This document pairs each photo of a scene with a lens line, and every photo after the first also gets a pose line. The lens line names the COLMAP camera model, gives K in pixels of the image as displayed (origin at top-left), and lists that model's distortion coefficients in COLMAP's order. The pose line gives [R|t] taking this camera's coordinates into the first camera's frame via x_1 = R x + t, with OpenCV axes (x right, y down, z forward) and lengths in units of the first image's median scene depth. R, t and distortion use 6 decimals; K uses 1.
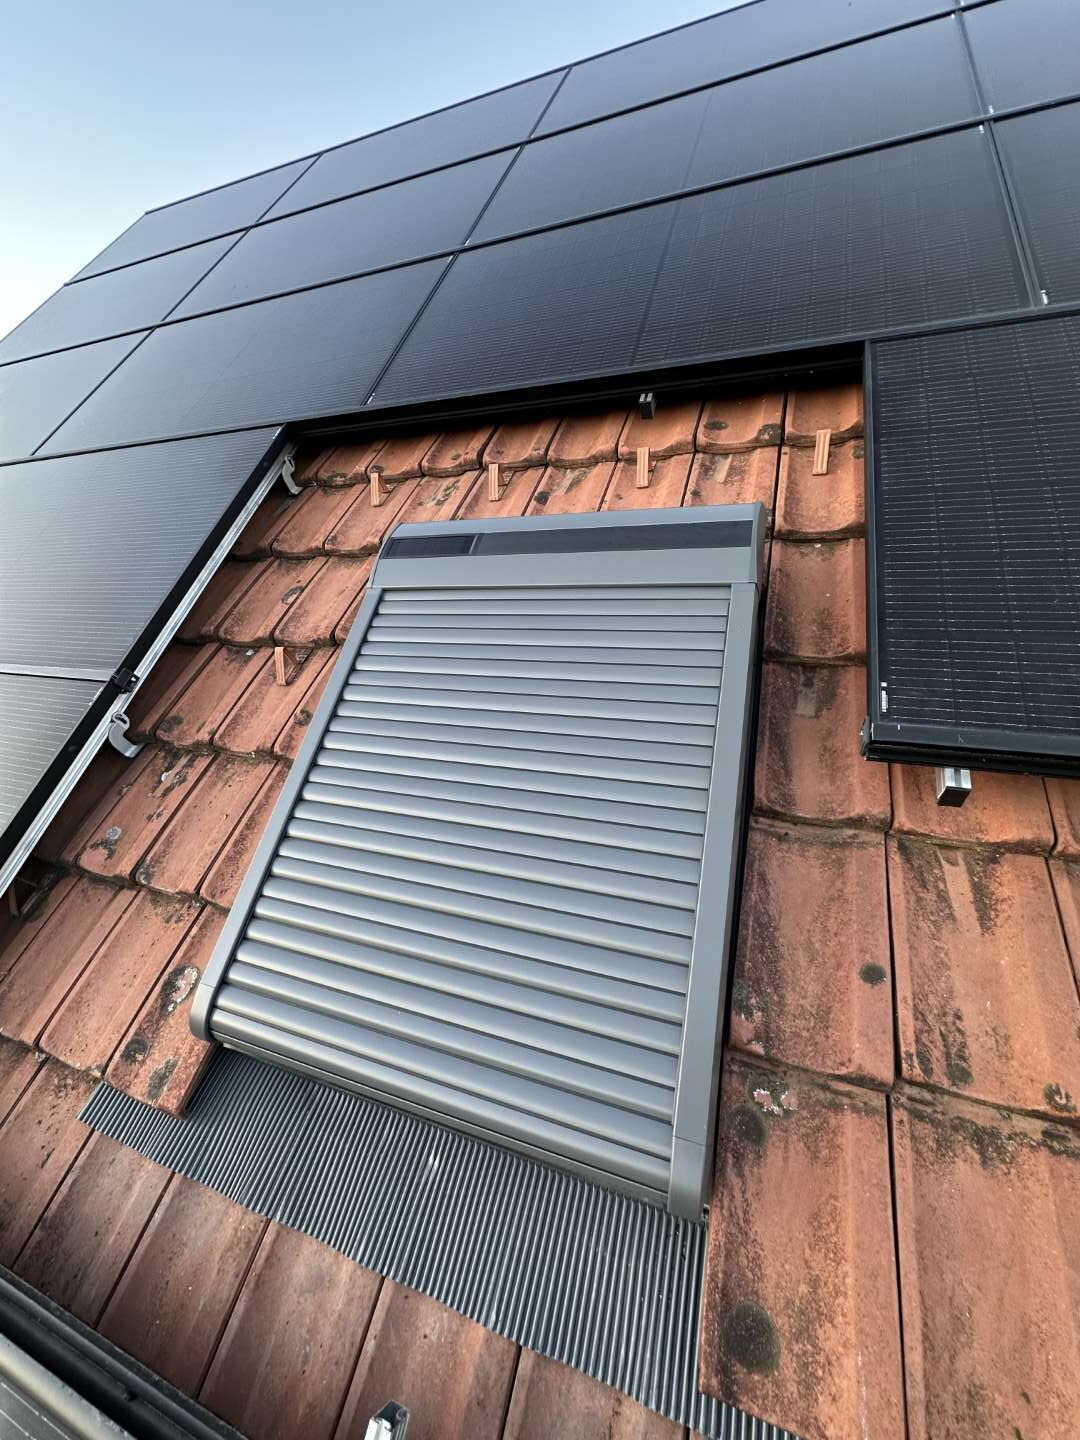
lens RADIAL K [[579.9, 0, 541.0], [0, 579.9, 718.3], [0, 0, 1]] dist [-0.004809, 0.001320]
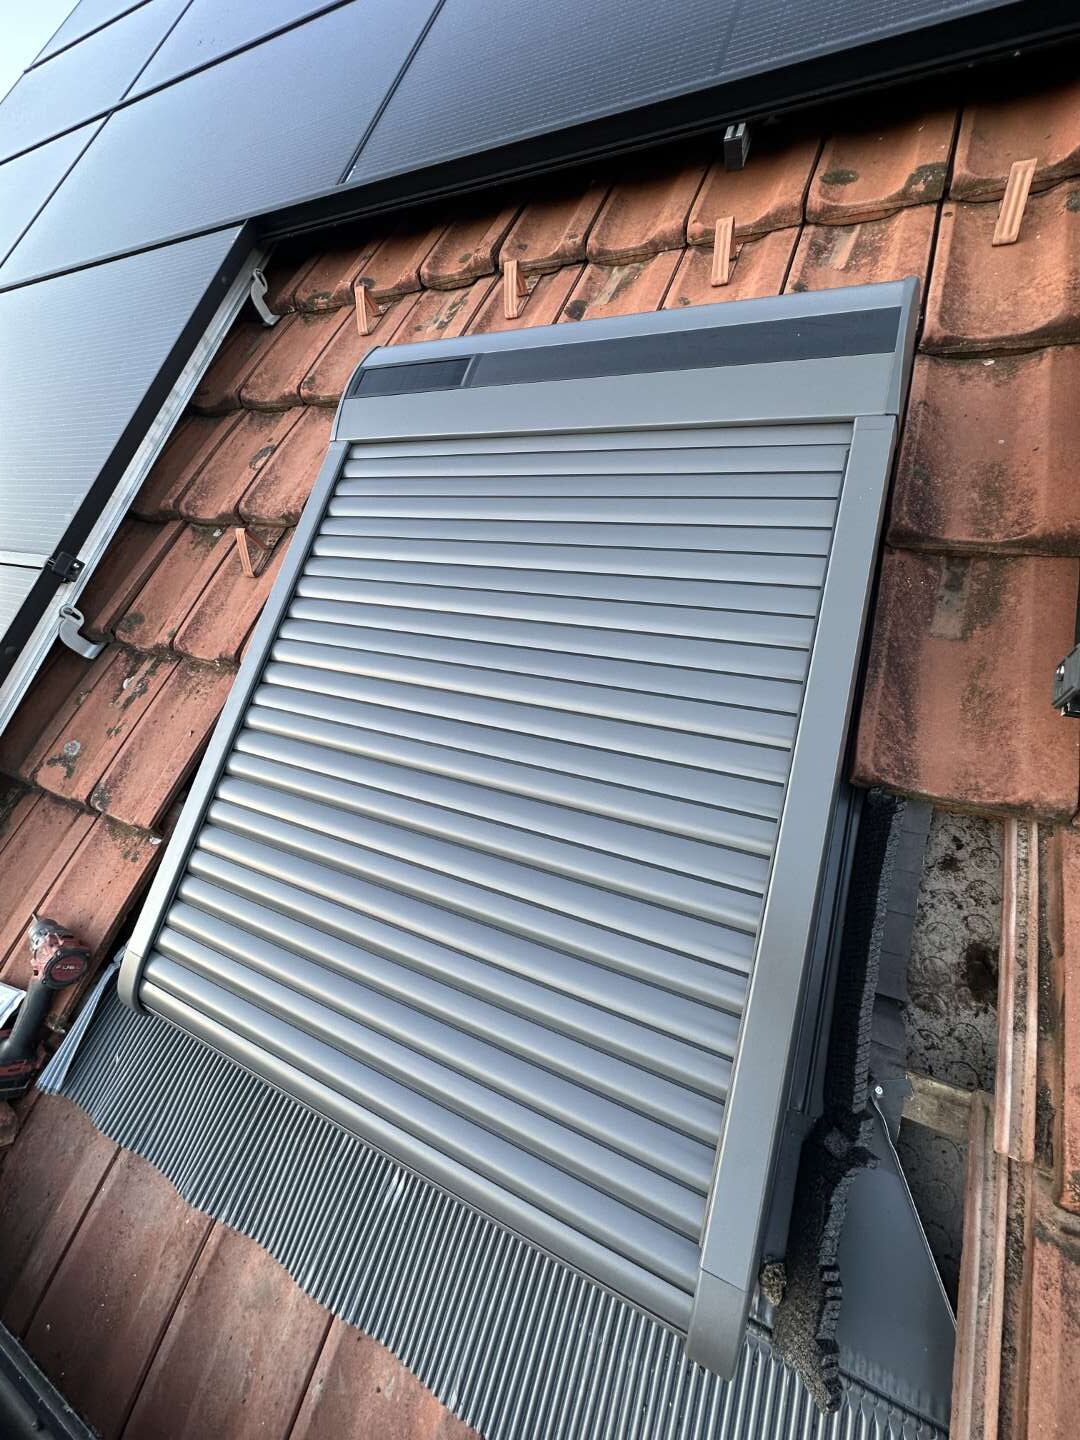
lens RADIAL K [[579.9, 0, 539.2], [0, 579.9, 719.4], [0, 0, 1]] dist [-0.004809, 0.001320]
pose [[0.995483, 0.031056, -0.089712, 0.054201], [-0.012887, 0.980440, 0.196398, -0.031585], [0.094057, -0.194355, 0.976412, 0.285636]]
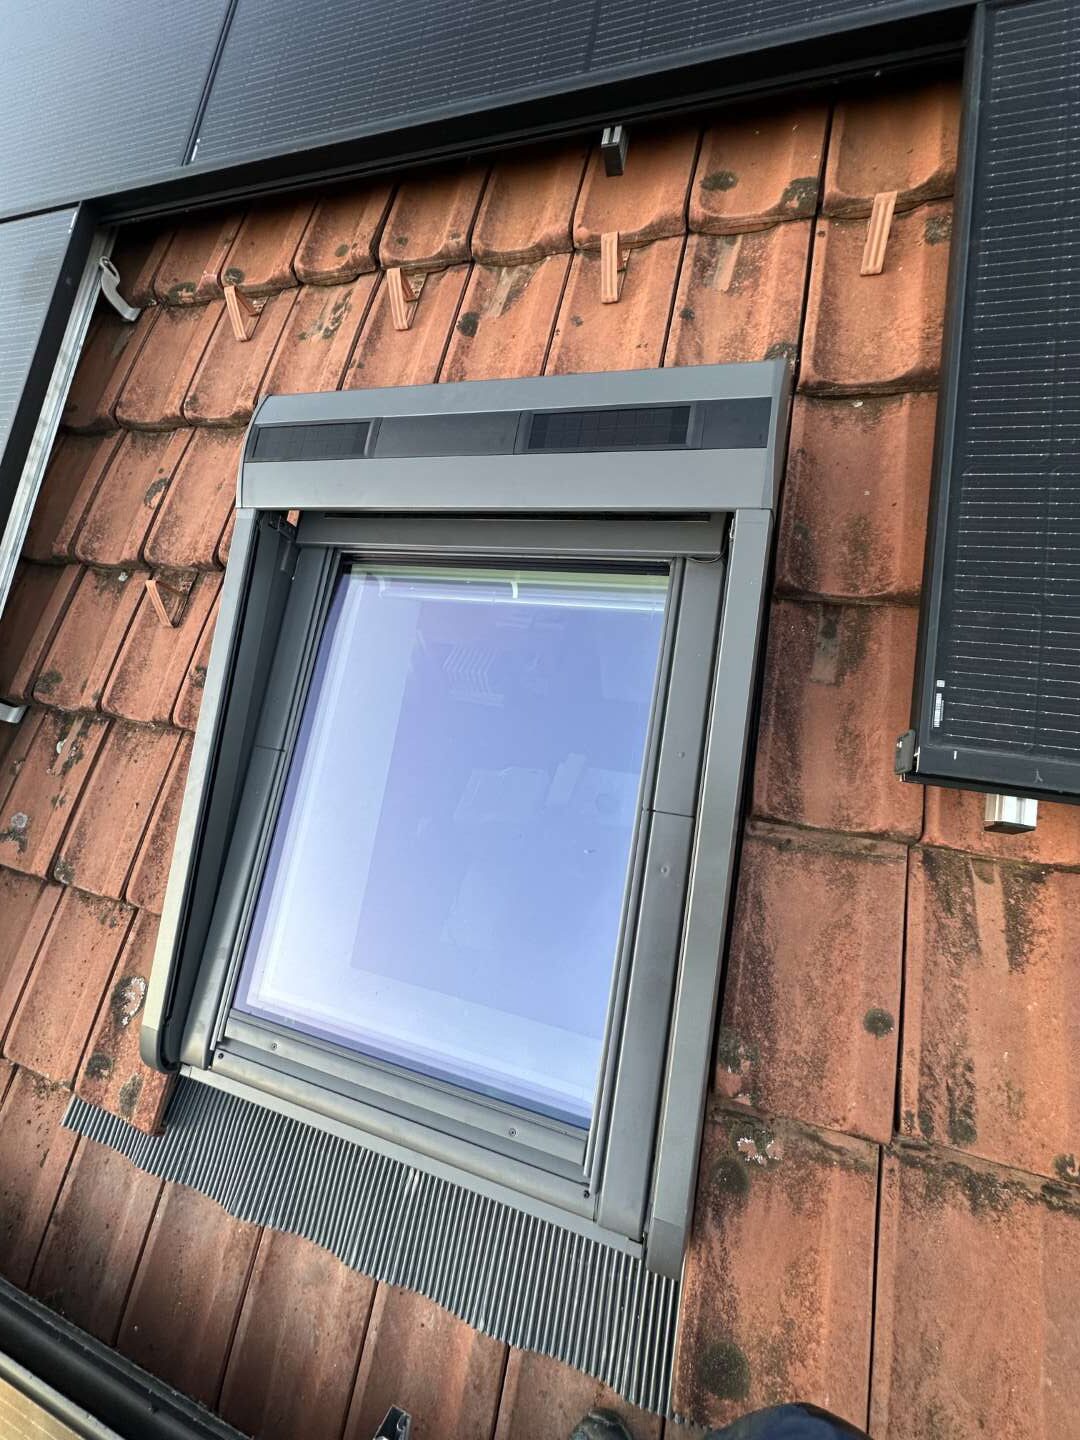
lens RADIAL K [[579.9, 0, 539.5], [0, 579.9, 720.5], [0, 0, 1]] dist [-0.004809, 0.001320]
pose [[0.997089, -0.076011, 0.006067, 0.069056], [0.069417, 0.937757, 0.340285, -0.241229], [-0.031555, -0.338873, 0.940303, 0.261814]]
